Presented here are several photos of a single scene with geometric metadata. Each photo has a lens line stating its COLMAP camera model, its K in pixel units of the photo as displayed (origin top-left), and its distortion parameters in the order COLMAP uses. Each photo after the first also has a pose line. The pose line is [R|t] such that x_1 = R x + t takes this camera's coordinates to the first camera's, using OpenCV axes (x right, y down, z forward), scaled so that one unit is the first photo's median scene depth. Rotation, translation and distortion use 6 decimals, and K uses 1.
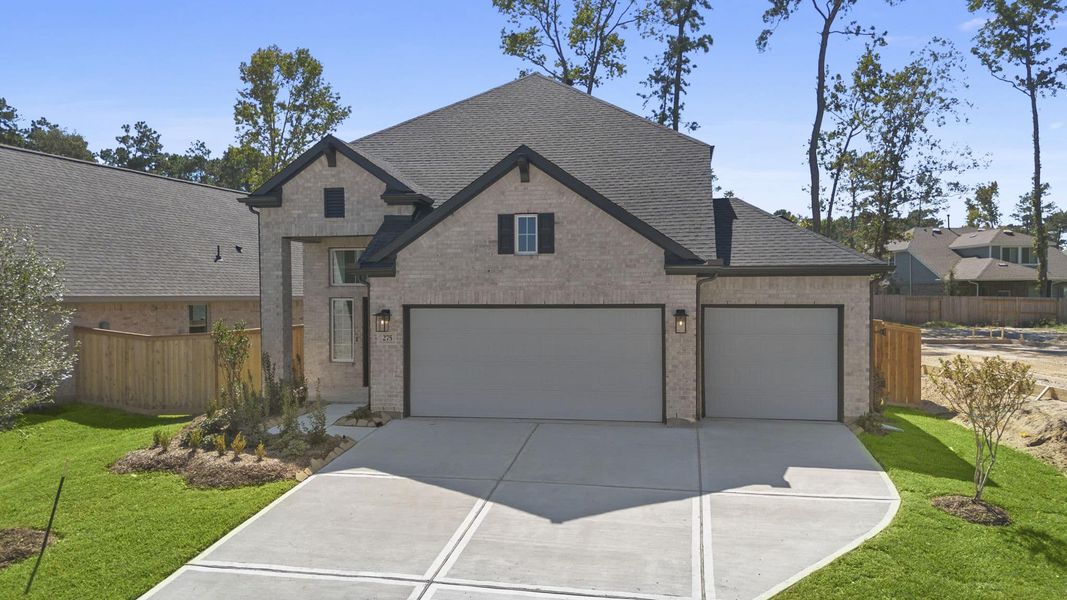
lens RADIAL K [[782.1, 0, 536.1], [0, 782.1, 327.9], [0, 0, 1]] dist [0.039340, -0.023151]
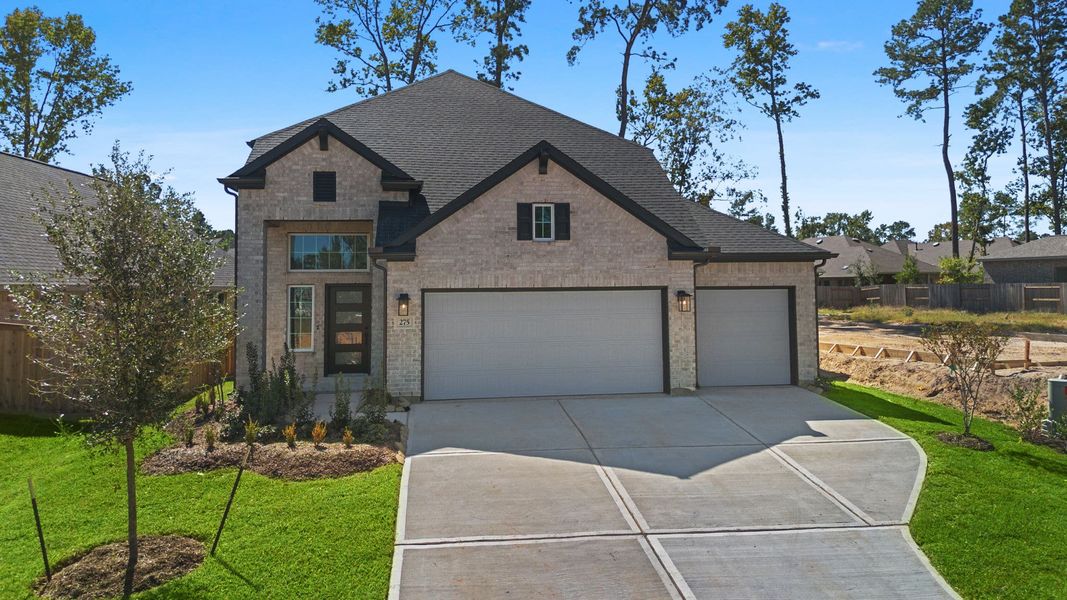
lens RADIAL K [[781.4, 0, 535.8], [0, 781.4, 266.2], [0, 0, 1]] dist [0.056174, -0.051732]
pose [[0.946092, 0.002944, 0.323884, -0.324188], [0.020114, 0.997495, -0.067824, 0.011695], [-0.323272, 0.070682, 0.943663, -0.004794]]
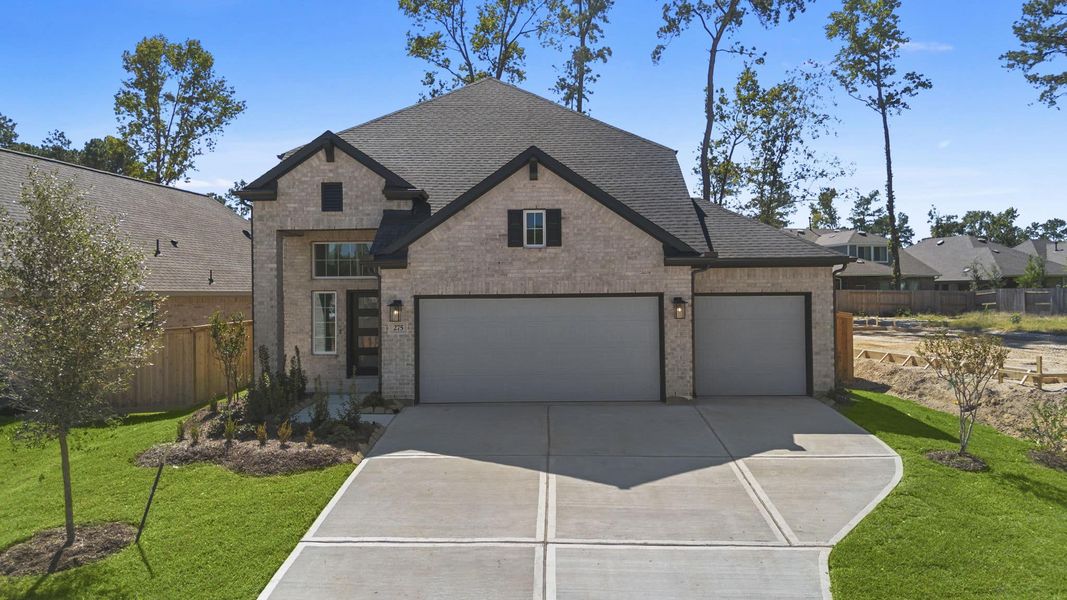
lens RADIAL K [[774.0, 0, 533.5], [0, 774.0, 300.0], [0, 0, 1]] dist [0.043393, -0.031093]
pose [[0.985903, -0.008075, 0.167126, -0.168254], [0.013647, 0.999388, -0.032218, 0.010757], [-0.166763, 0.034045, 0.985409, -0.036026]]
